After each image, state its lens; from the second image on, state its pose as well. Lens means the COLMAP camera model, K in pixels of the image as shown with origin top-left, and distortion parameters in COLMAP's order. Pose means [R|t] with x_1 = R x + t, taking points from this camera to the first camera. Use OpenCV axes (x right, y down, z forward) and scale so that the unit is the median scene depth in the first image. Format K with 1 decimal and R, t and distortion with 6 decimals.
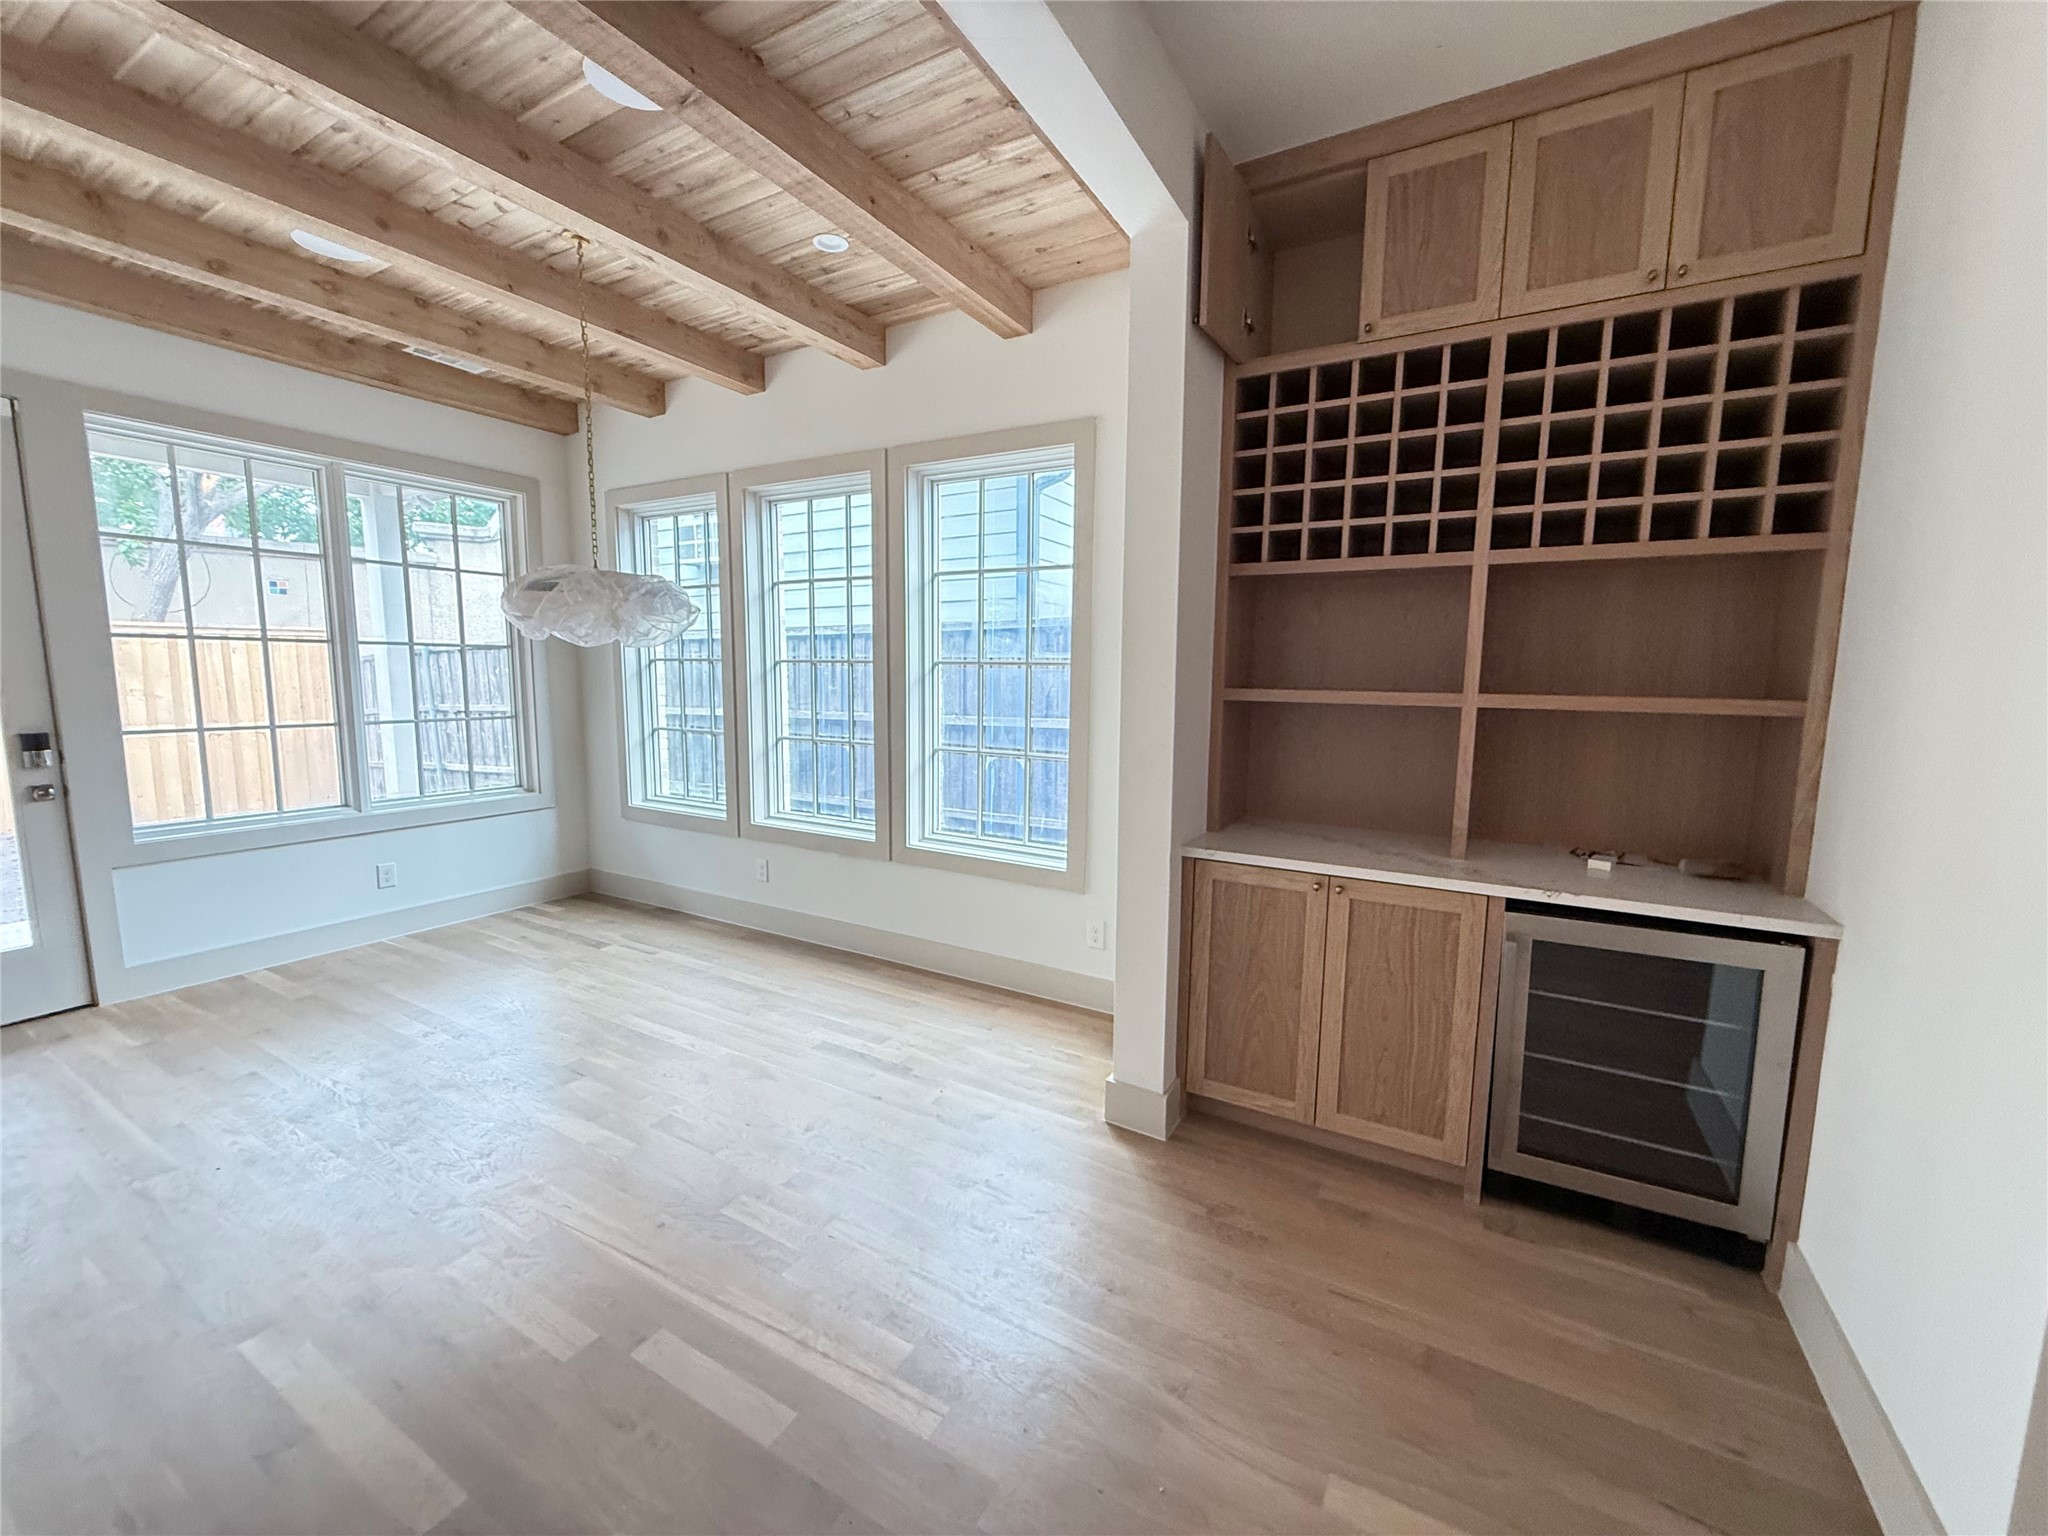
lens RADIAL K [[816.1, 0, 1006.3], [0, 816.1, 776.2], [0, 0, 1]] dist [0.013321, 0.000196]
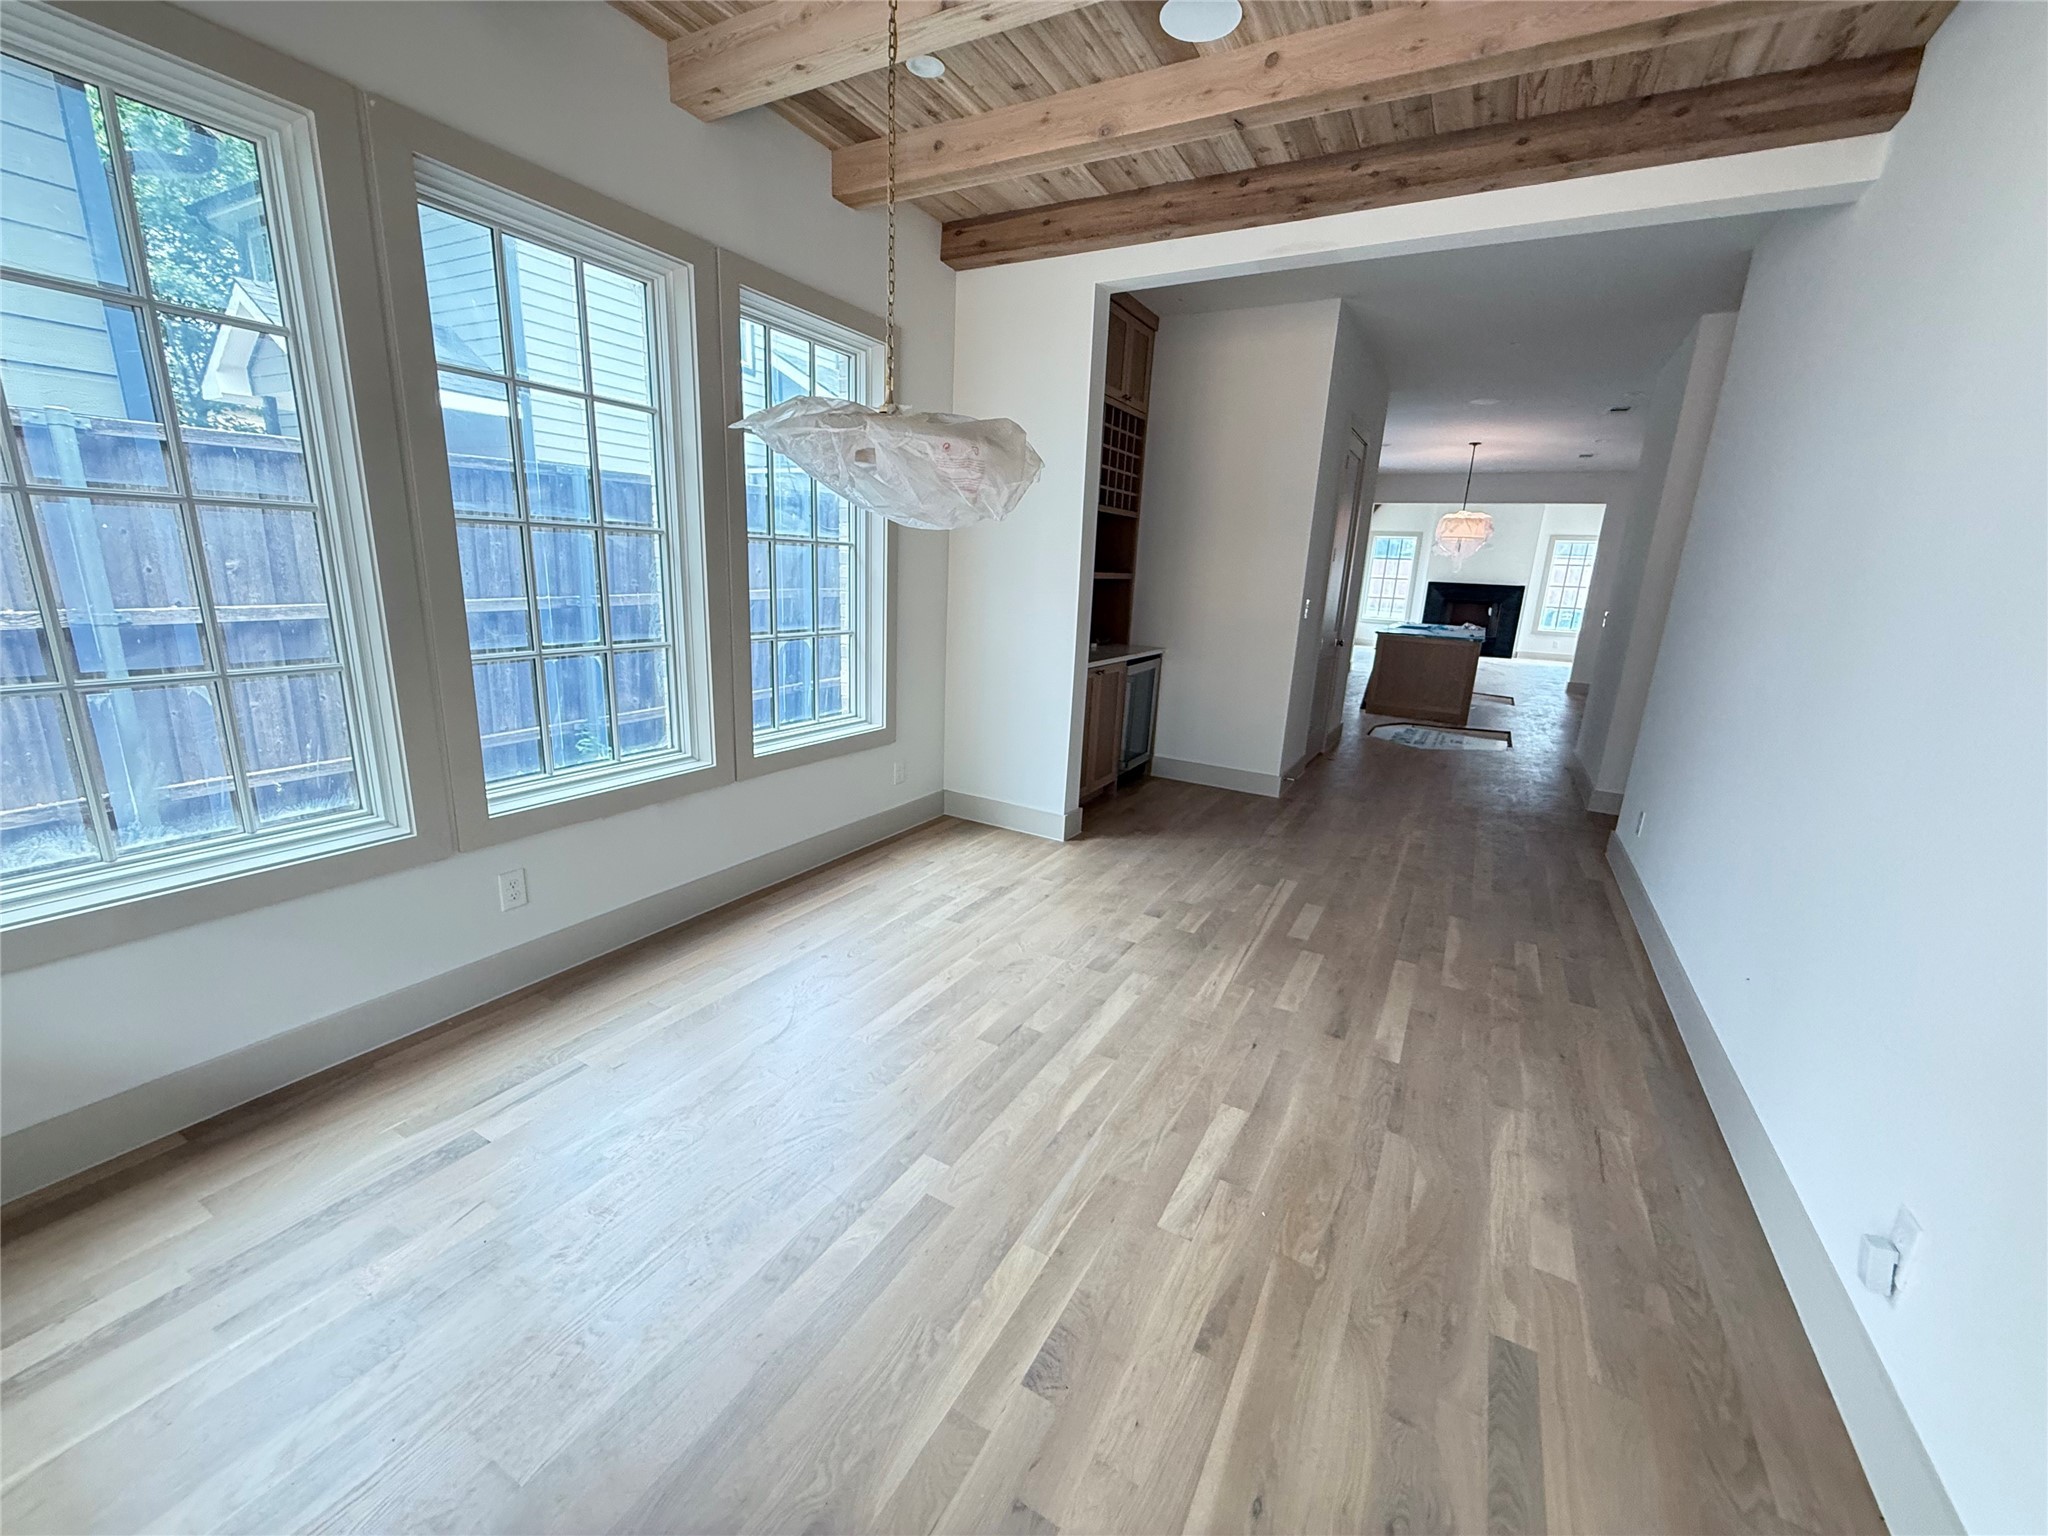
lens RADIAL K [[816.1, 0, 1023.9], [0, 816.1, 763.1], [0, 0, 1]] dist [0.013321, 0.000196]
pose [[-0.020646, -0.248012, 0.968537, -1.123880], [0.078363, 0.965362, 0.248870, -0.116741], [-0.996711, 0.081036, -0.000496, 0.834690]]
